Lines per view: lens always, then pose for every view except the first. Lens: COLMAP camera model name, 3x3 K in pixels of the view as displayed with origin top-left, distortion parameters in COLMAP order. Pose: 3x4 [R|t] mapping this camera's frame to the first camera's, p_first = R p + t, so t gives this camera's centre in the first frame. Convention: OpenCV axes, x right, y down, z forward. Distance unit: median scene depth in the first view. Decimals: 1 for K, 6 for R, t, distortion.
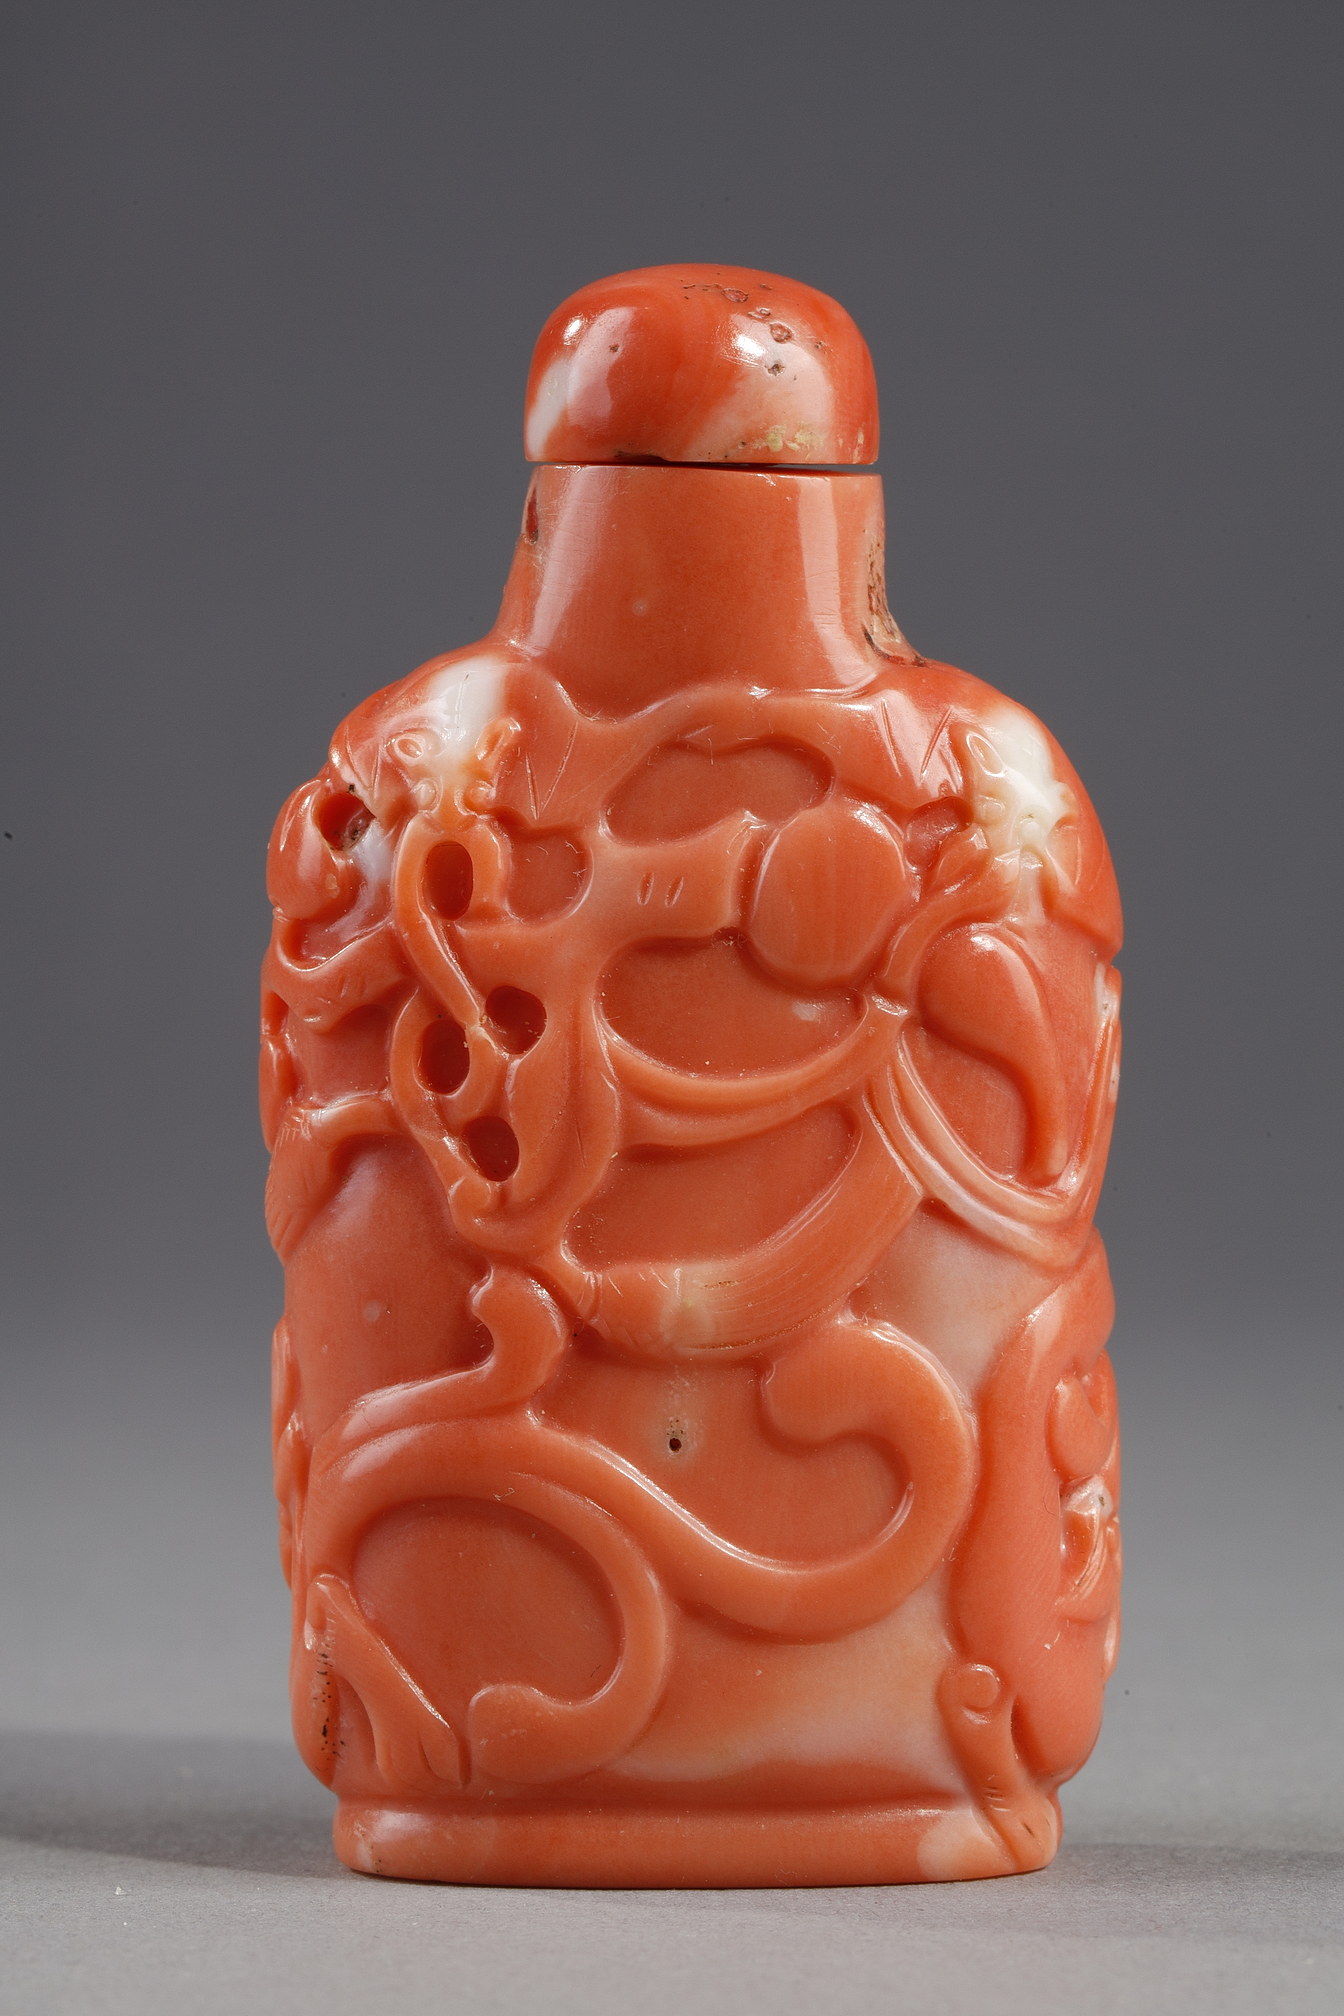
lens RADIAL K [[7340.4, 0, 666.9], [0, 7340.4, 1012.3], [0, 0, 1]] dist [0.646730, 0.000000]
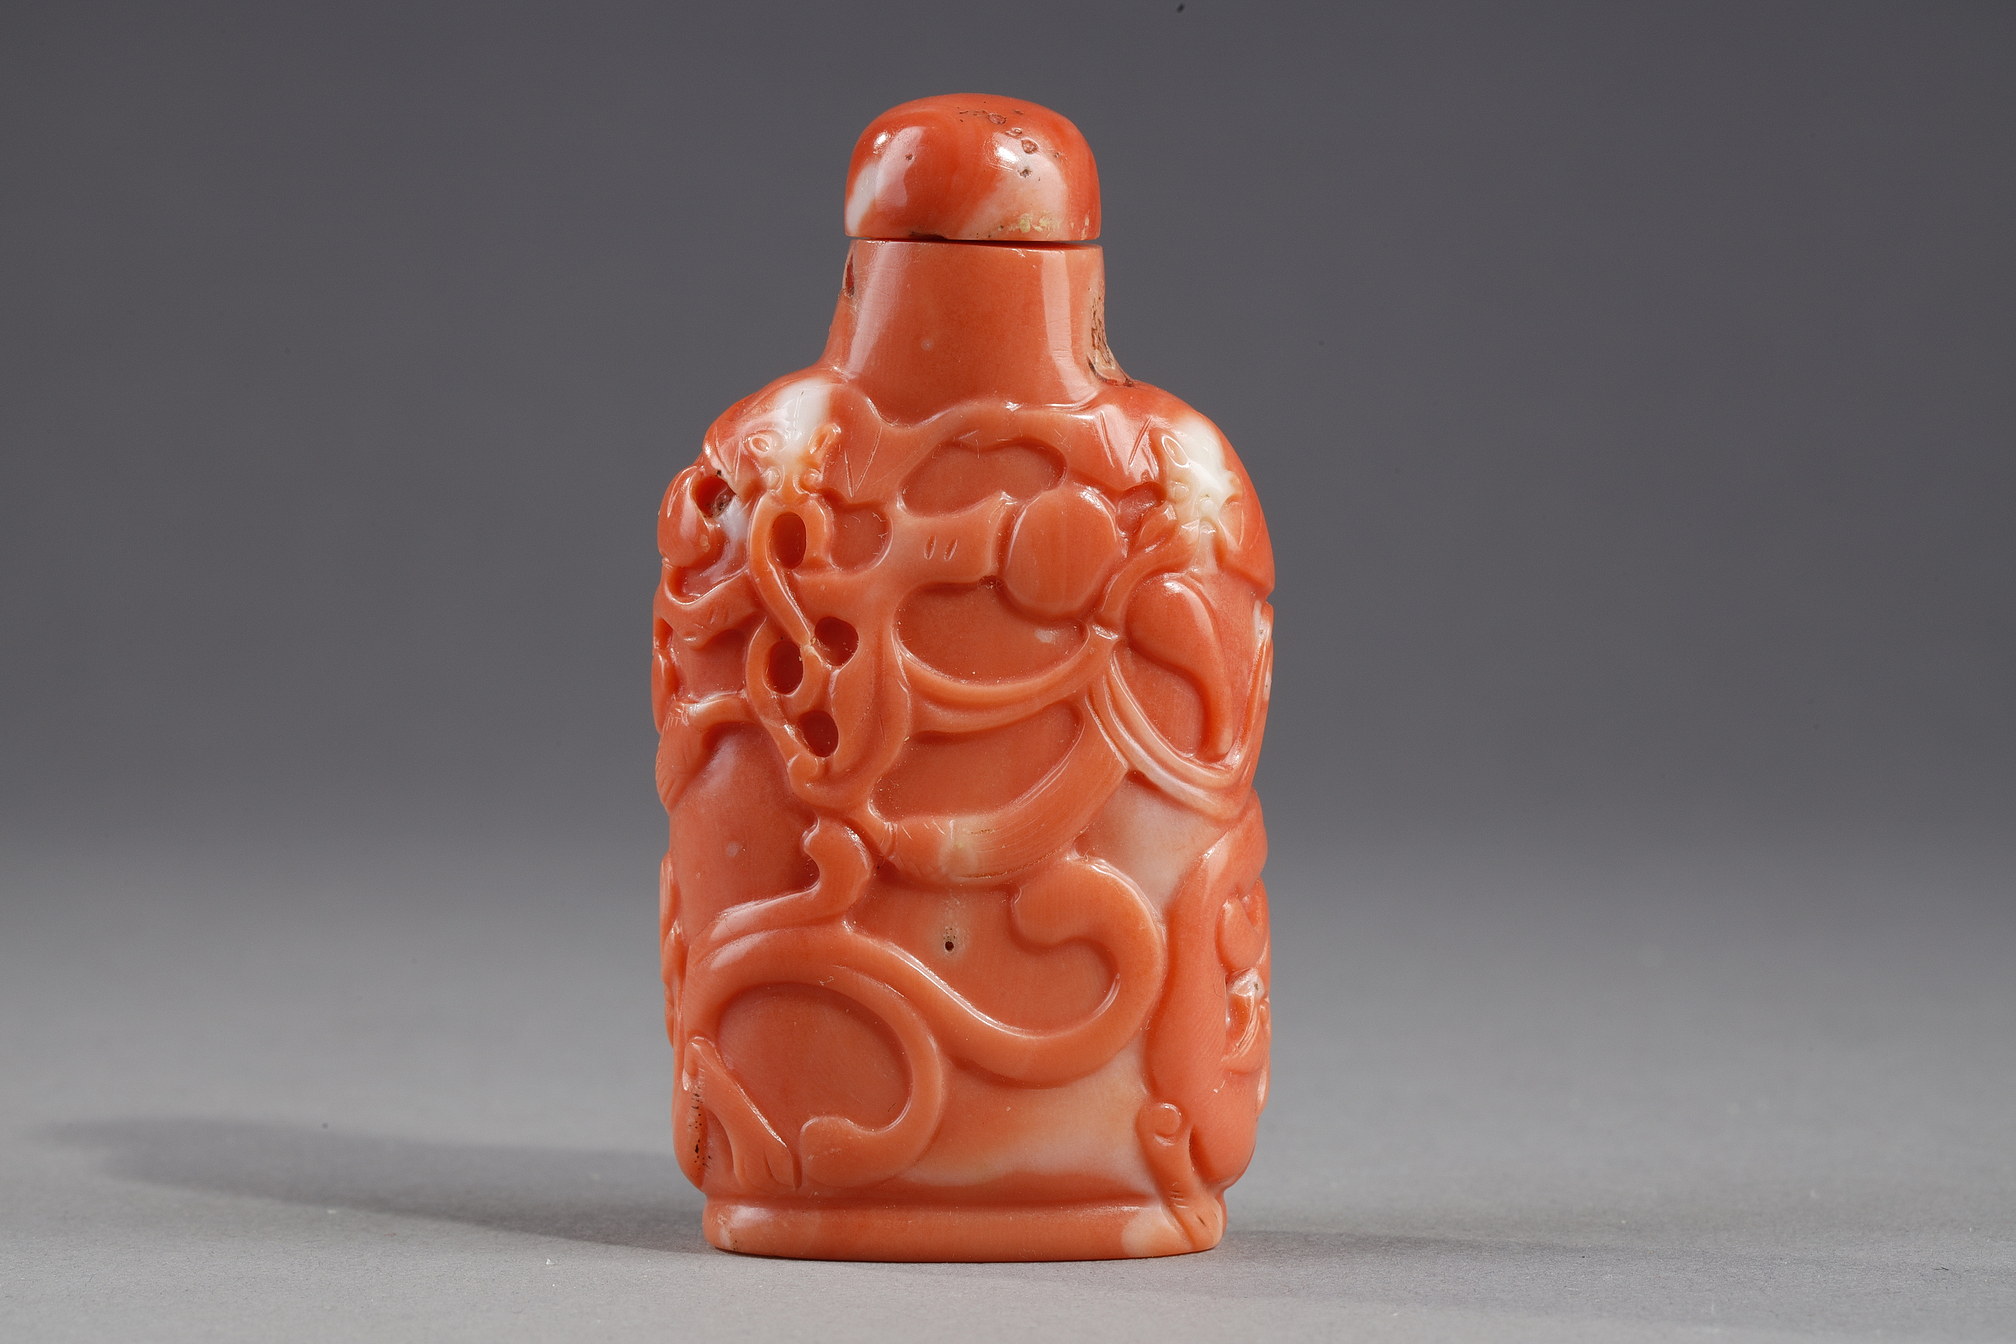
lens RADIAL K [[7340.4, 0, 1009.7], [0, 7340.4, 667.3], [0, 0, 1]] dist [0.646730, 0.000000]
pose [[0.999968, 0.005361, 0.005885, 0.004065], [-0.005516, 0.999628, 0.026719, -0.031113], [-0.005740, -0.026751, 0.999626, -0.388621]]
